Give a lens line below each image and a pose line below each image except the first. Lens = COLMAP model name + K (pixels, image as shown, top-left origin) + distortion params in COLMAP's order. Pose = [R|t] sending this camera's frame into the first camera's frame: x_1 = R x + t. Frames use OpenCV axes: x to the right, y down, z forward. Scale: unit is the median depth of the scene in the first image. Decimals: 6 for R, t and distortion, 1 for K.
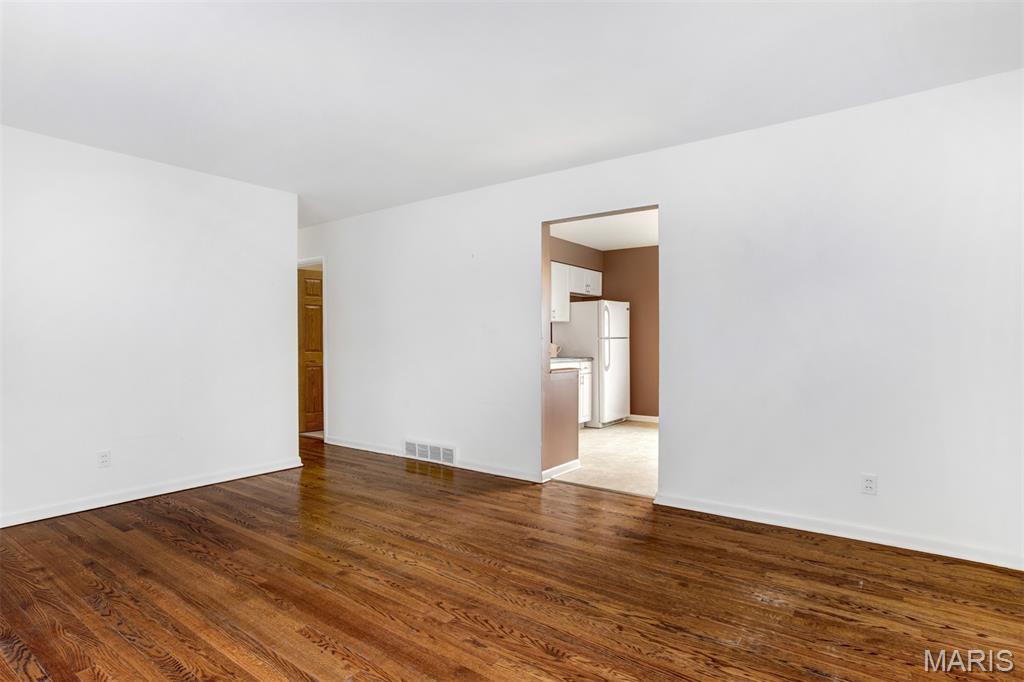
lens RADIAL K [[536.7, 0, 497.9], [0, 536.7, 341.8], [0, 0, 1]] dist [-0.037183, 0.022682]
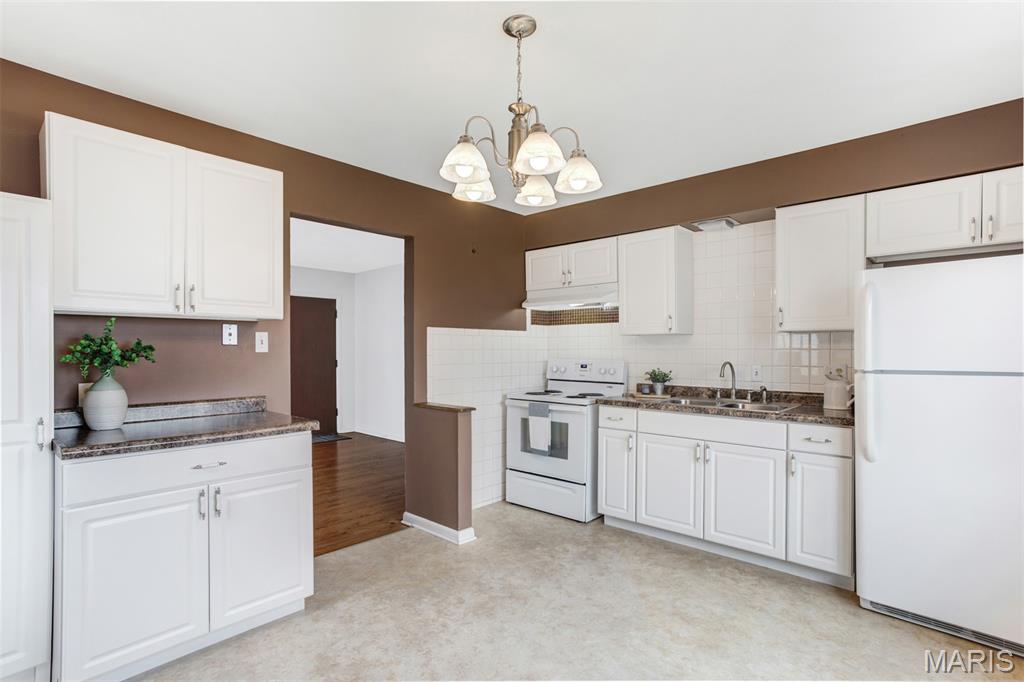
lens RADIAL K [[505.9, 0, 486.2], [0, 505.9, 353.2], [0, 0, 1]] dist [-0.049314, 0.036902]
pose [[-0.124529, 0.003821, -0.992209, 0.559795], [0.003168, 0.999989, 0.003453, -0.021047], [0.992211, -0.002713, -0.124539, 0.755700]]
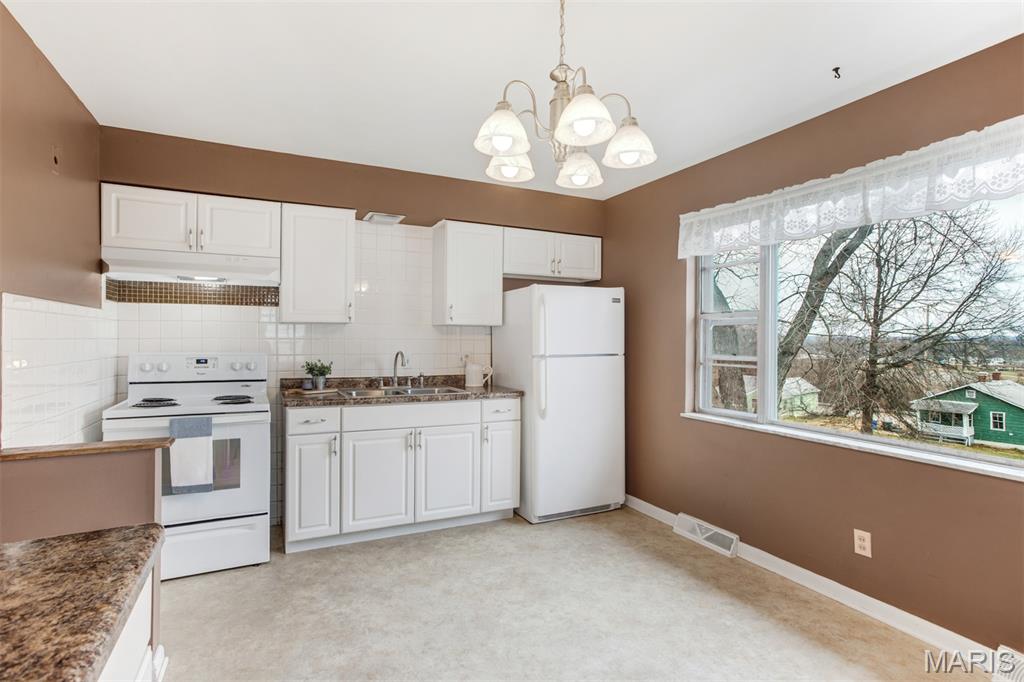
lens RADIAL K [[499.4, 0, 498.0], [0, 499.4, 340.1], [0, 0, 1]] dist [-0.028379, 0.025102]
pose [[0.885793, 0.003363, -0.464068, 0.379444], [-0.002092, 0.999993, 0.003255, -0.023785], [0.464075, -0.001912, 0.885794, 0.523974]]
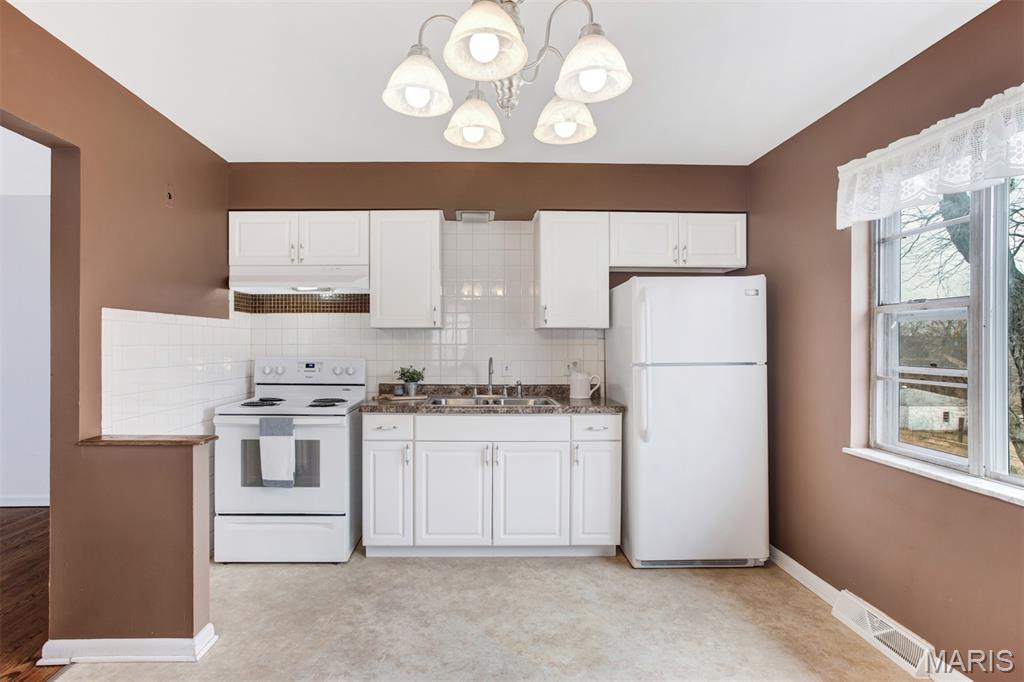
lens RADIAL K [[511.8, 0, 484.3], [0, 511.8, 343.0], [0, 0, 1]] dist [-0.050905, 0.035162]
pose [[0.614073, -0.003056, -0.789244, 0.432002], [0.002703, 0.999995, -0.001769, -0.023369], [0.789245, -0.001047, 0.614078, 0.625599]]
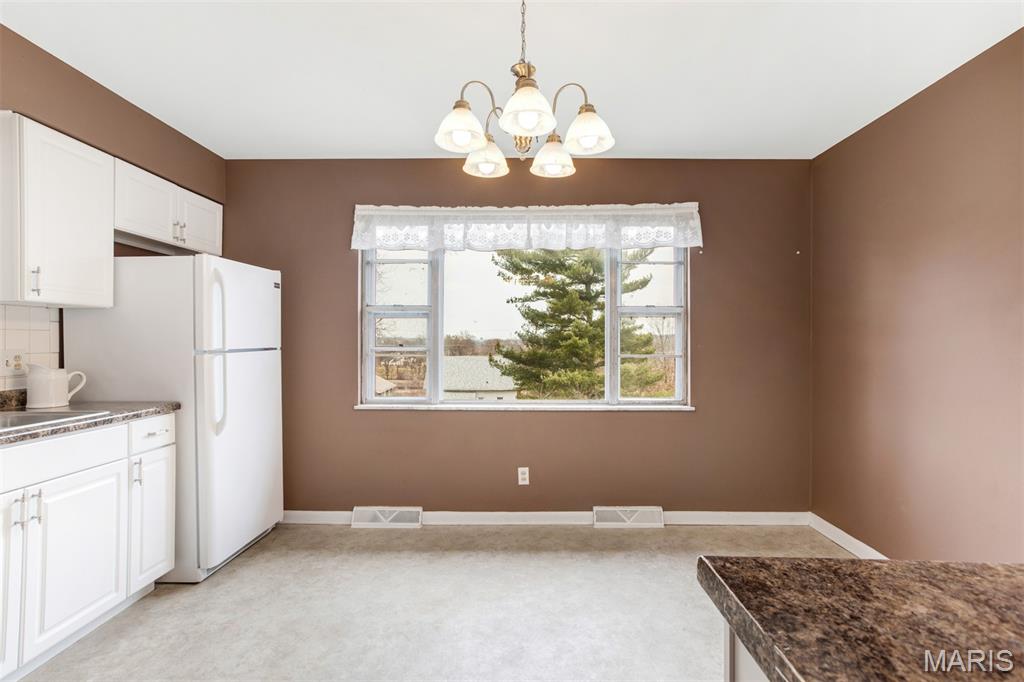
lens RADIAL K [[527.8, 0, 512.0], [0, 527.8, 341.0], [0, 0, 1]] dist [-0.048944, 0.039251]
pose [[0.803669, -0.001774, 0.595074, 0.143004], [0.000377, 0.999997, 0.002471, -0.015285], [-0.595076, -0.001762, 0.803667, 0.541001]]
